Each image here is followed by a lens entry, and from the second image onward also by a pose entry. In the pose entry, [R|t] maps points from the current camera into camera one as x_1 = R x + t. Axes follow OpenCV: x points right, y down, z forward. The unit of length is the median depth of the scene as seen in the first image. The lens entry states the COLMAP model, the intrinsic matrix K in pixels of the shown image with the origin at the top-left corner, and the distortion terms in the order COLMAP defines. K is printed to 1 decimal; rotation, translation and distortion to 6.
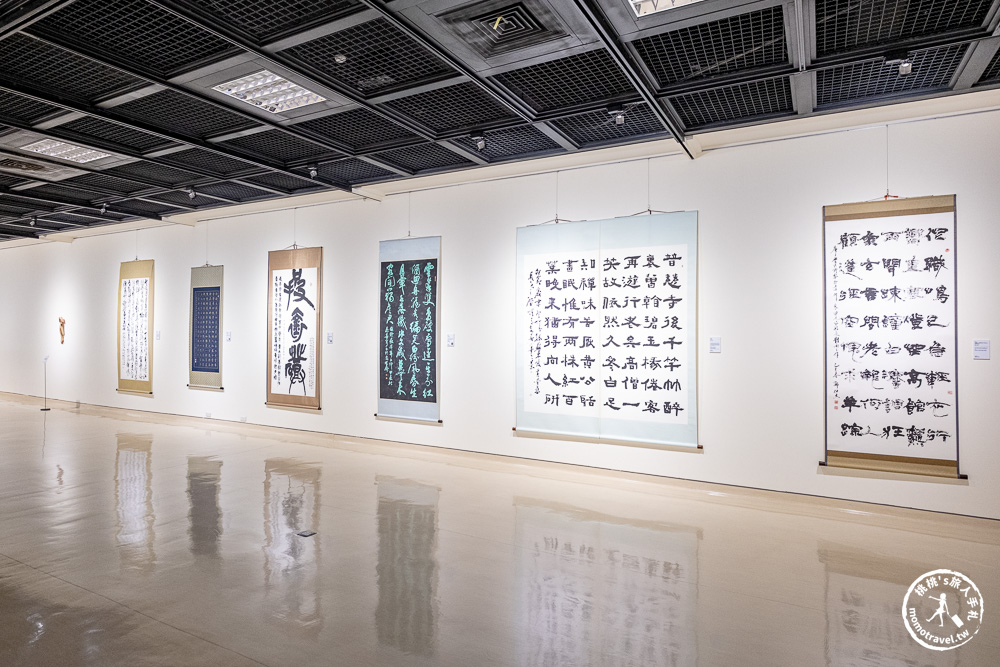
lens RADIAL K [[572.4, 0, 500.5], [0, 572.4, 330.5], [0, 0, 1]] dist [0.000924, 0.000615]
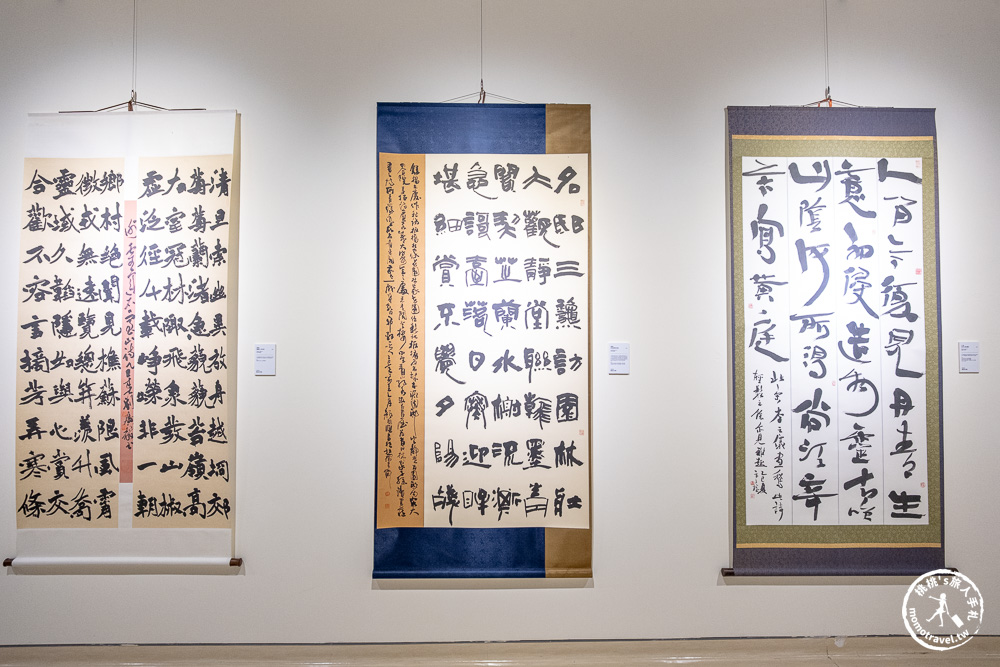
lens RADIAL K [[572.4, 0, 501.3], [0, 572.4, 328.1], [0, 0, 1]] dist [0.000924, 0.000615]
pose [[0.754843, 0.012776, 0.655781, 0.032323], [0.001811, 0.999766, -0.021562, 0.011267], [-0.655903, 0.017464, 0.754643, 0.728048]]
